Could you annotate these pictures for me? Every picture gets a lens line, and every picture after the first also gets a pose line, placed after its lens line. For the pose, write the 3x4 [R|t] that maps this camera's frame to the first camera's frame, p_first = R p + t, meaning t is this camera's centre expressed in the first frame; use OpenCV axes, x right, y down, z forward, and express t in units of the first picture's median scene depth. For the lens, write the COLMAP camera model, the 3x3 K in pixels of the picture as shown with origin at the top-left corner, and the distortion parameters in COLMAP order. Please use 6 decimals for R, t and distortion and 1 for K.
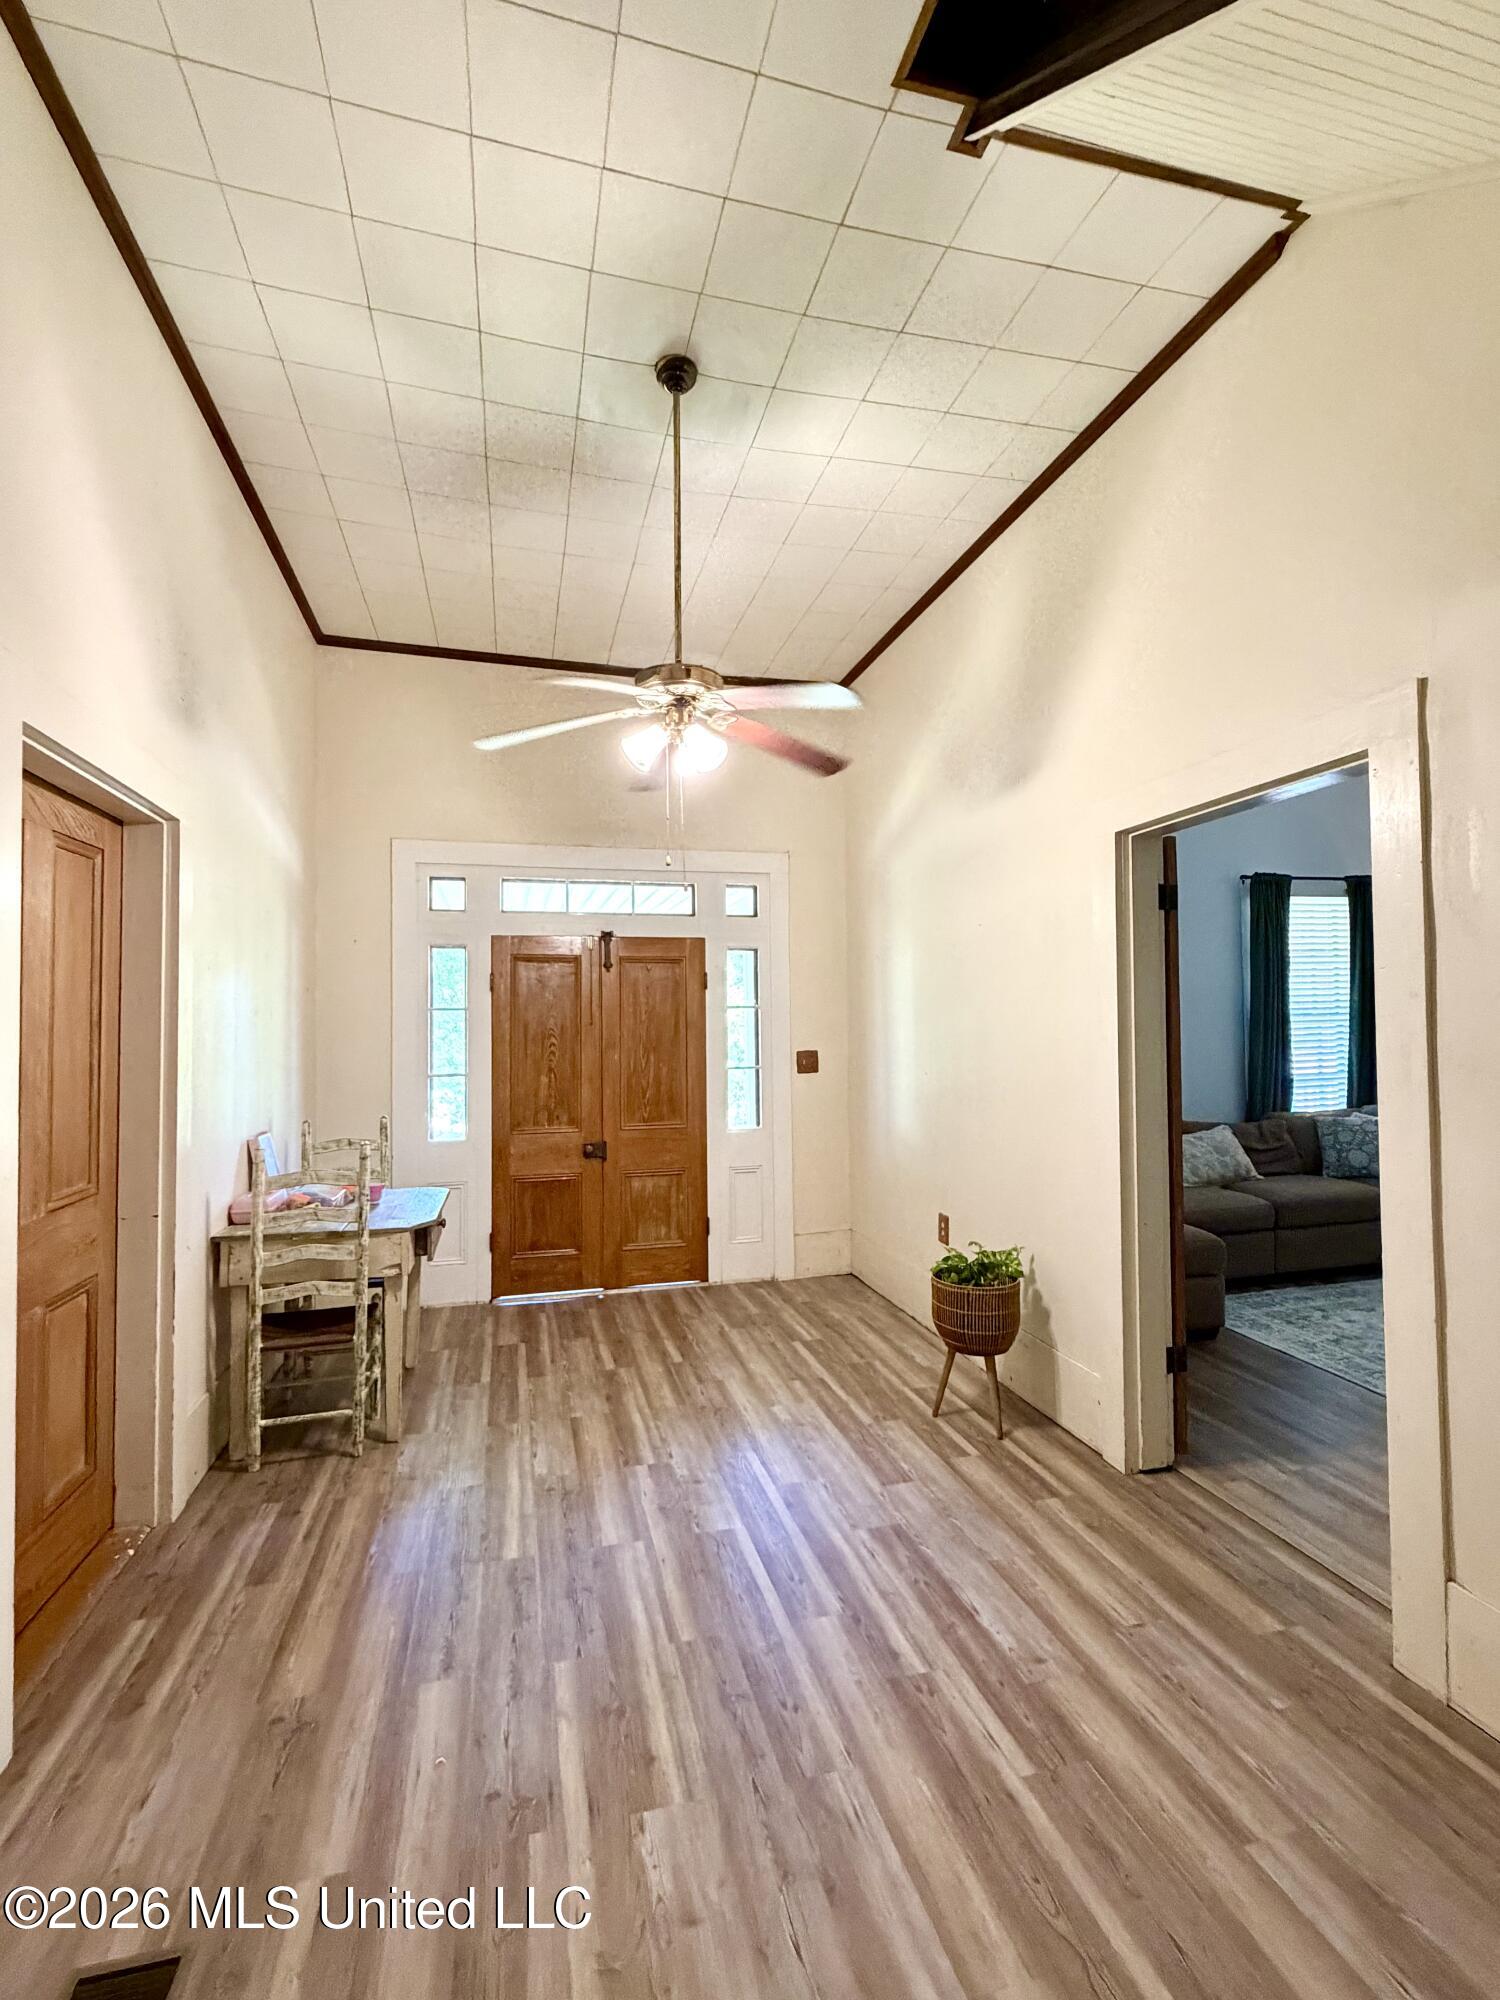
lens RADIAL K [[899.8, 0, 750.0], [0, 899.8, 1000.0], [0, 0, 1]] dist [0.001045, 0.000125]
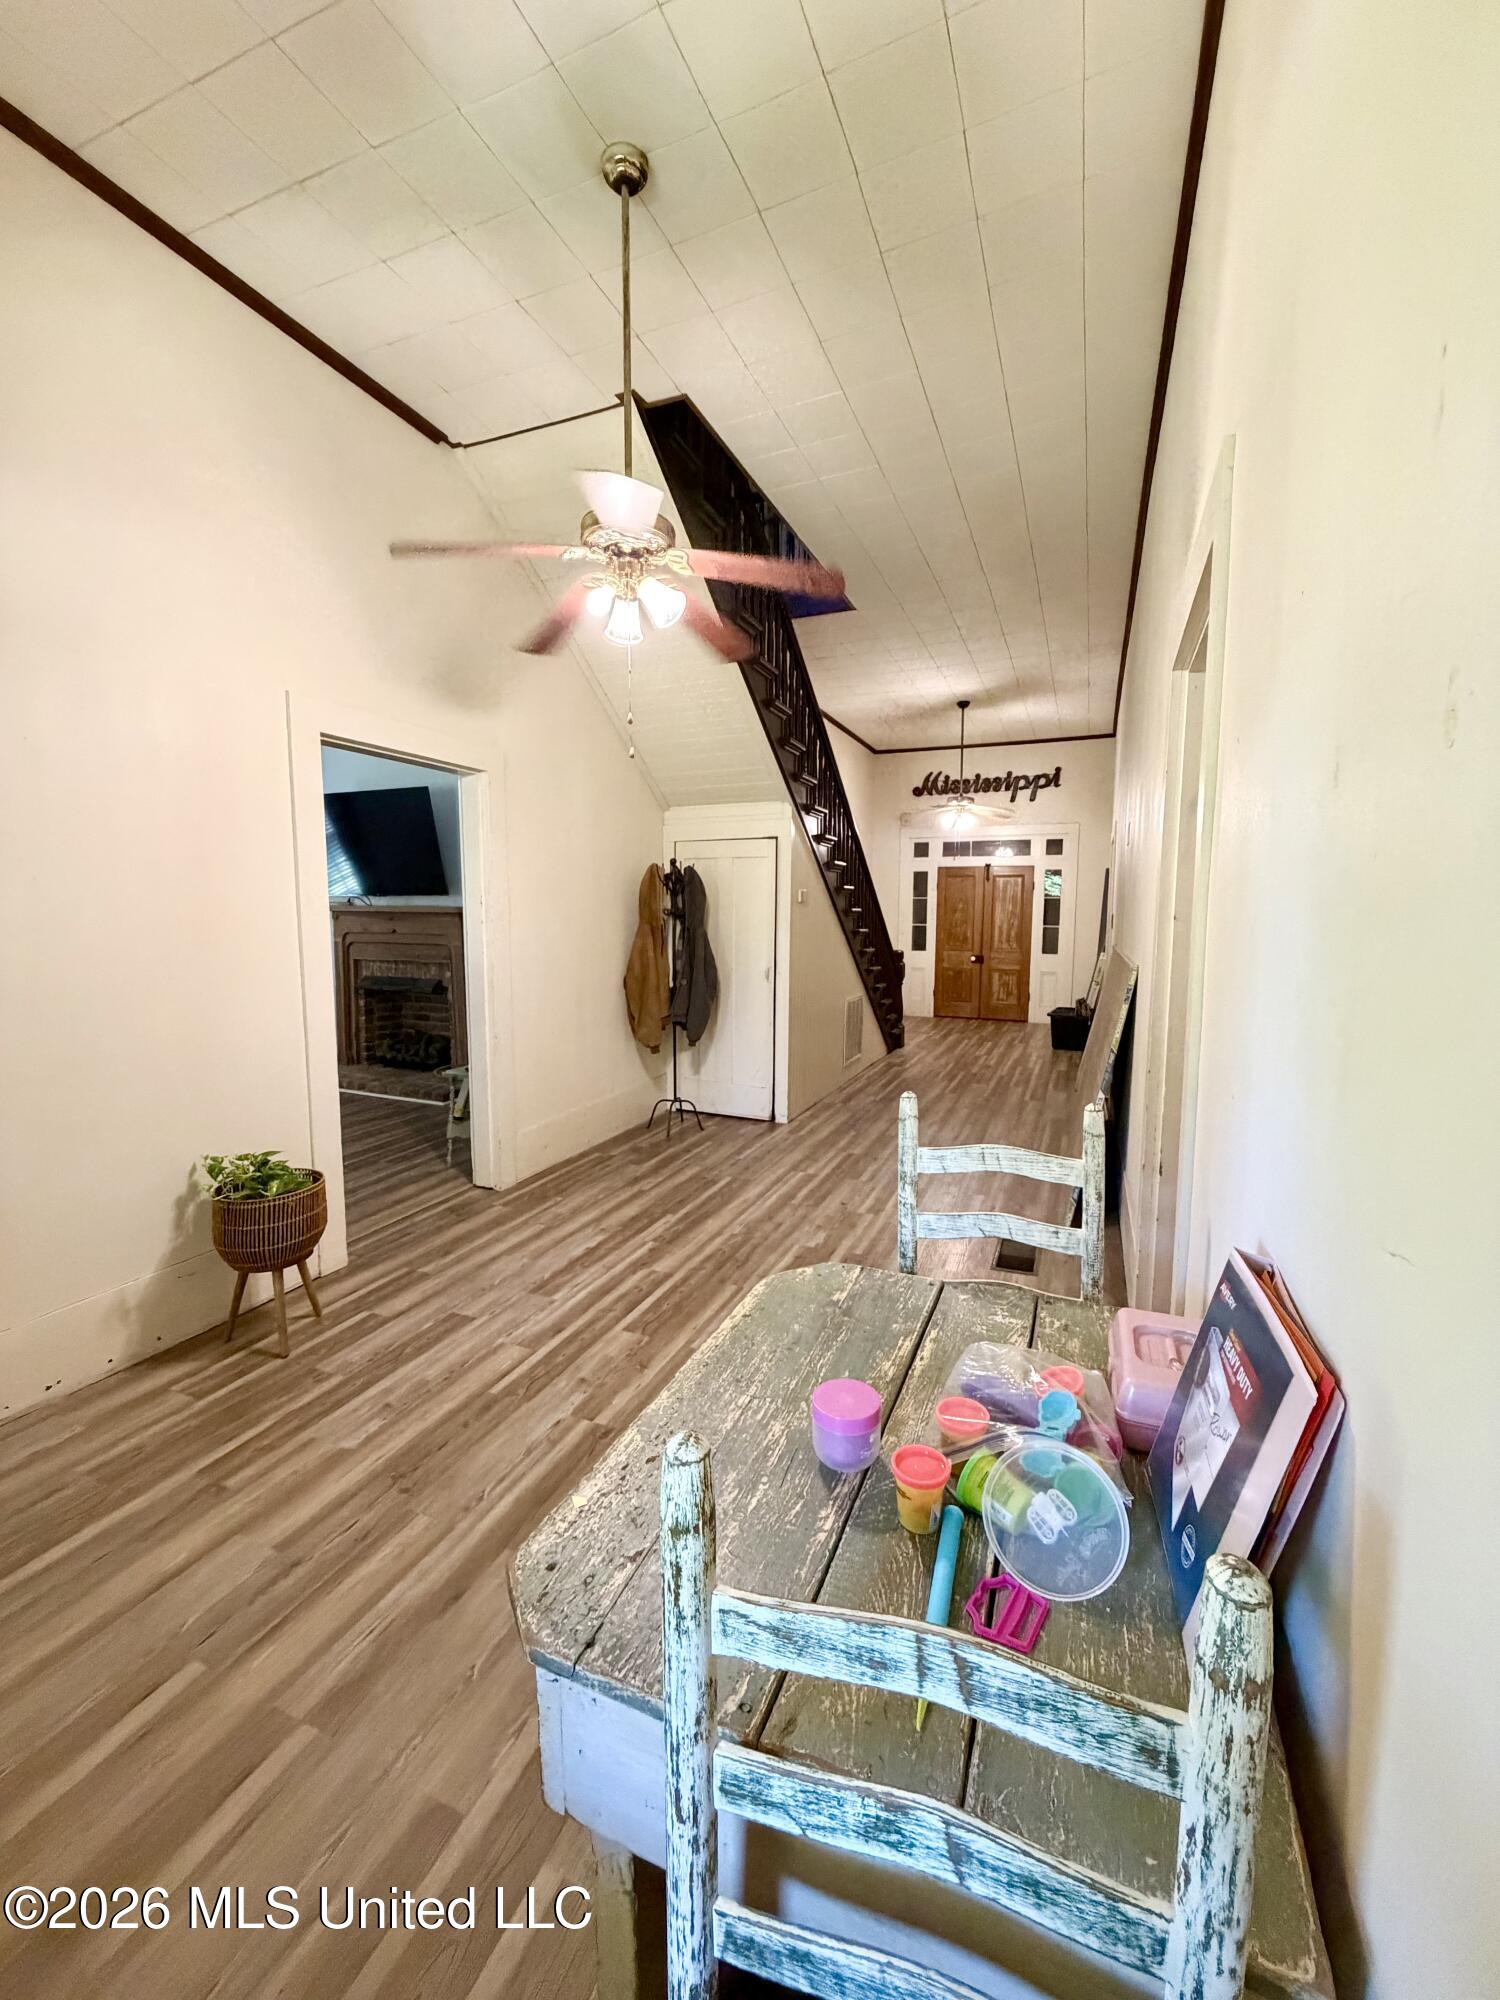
lens RADIAL K [[796.7, 0, 752.2], [0, 796.7, 994.4], [0, 0, 1]] dist [0.000087, -0.000357]
pose [[-0.790402, -0.055884, 0.610034, -0.556290], [-0.013944, 0.997213, 0.073286, 0.054405], [-0.612429, 0.049419, -0.788979, 1.238954]]
